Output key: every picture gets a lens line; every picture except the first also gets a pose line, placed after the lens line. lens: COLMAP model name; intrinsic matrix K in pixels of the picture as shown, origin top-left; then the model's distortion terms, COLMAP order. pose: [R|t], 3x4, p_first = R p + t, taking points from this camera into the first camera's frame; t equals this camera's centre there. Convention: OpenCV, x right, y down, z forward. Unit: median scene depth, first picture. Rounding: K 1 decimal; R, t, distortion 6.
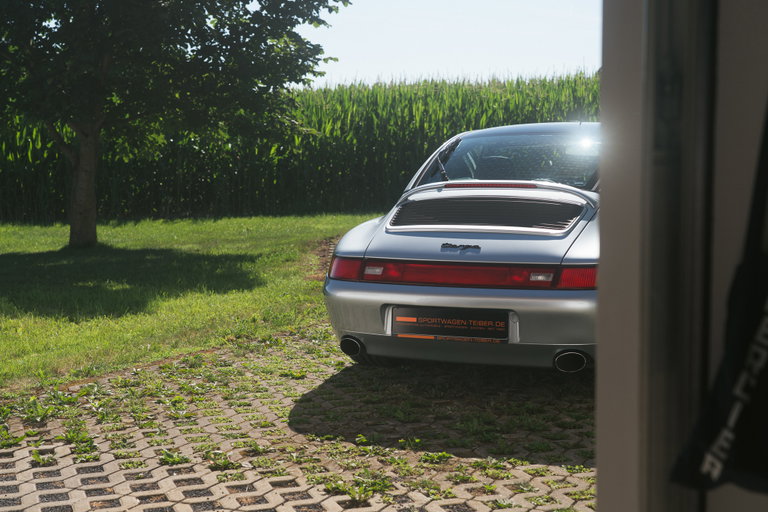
lens RADIAL K [[1144.8, 0, 384.1], [0, 1144.8, 255.5], [0, 0, 1]] dist [0.078511, 0.000000]
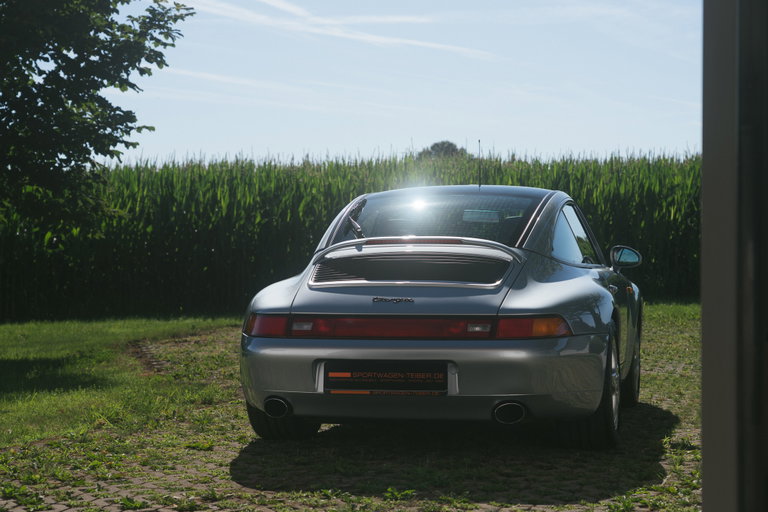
lens RADIAL K [[1421.7, 0, 384.4], [0, 1421.7, 256.7], [0, 0, 1]] dist [0.102011, 0.000000]
pose [[0.986005, 0.003009, 0.166690, -0.128666], [0.011979, 0.995974, -0.088842, 0.056815], [-0.166286, 0.089595, 0.981999, -0.176493]]
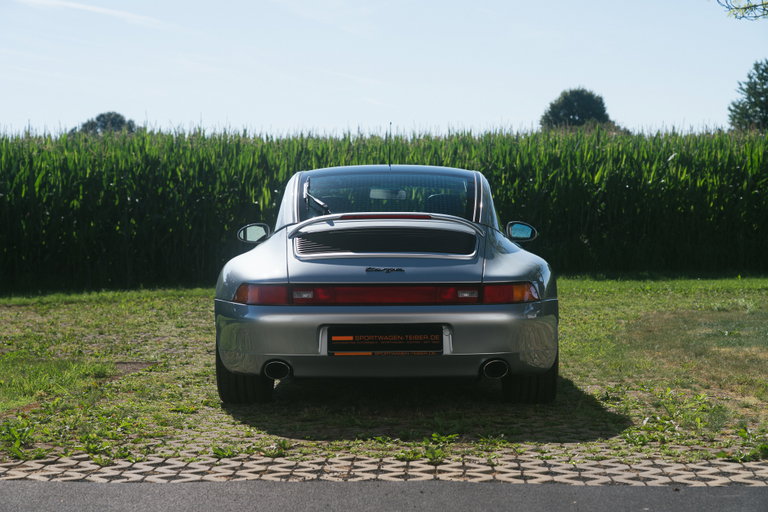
lens RADIAL K [[1486.9, 0, 383.4], [0, 1486.9, 256.1], [0, 0, 1]] dist [0.106771, 0.000000]
pose [[0.922755, -0.003559, 0.385370, -0.424645], [0.033011, 0.997012, -0.069834, 0.068946], [-0.383970, 0.077161, 0.920116, -0.257773]]
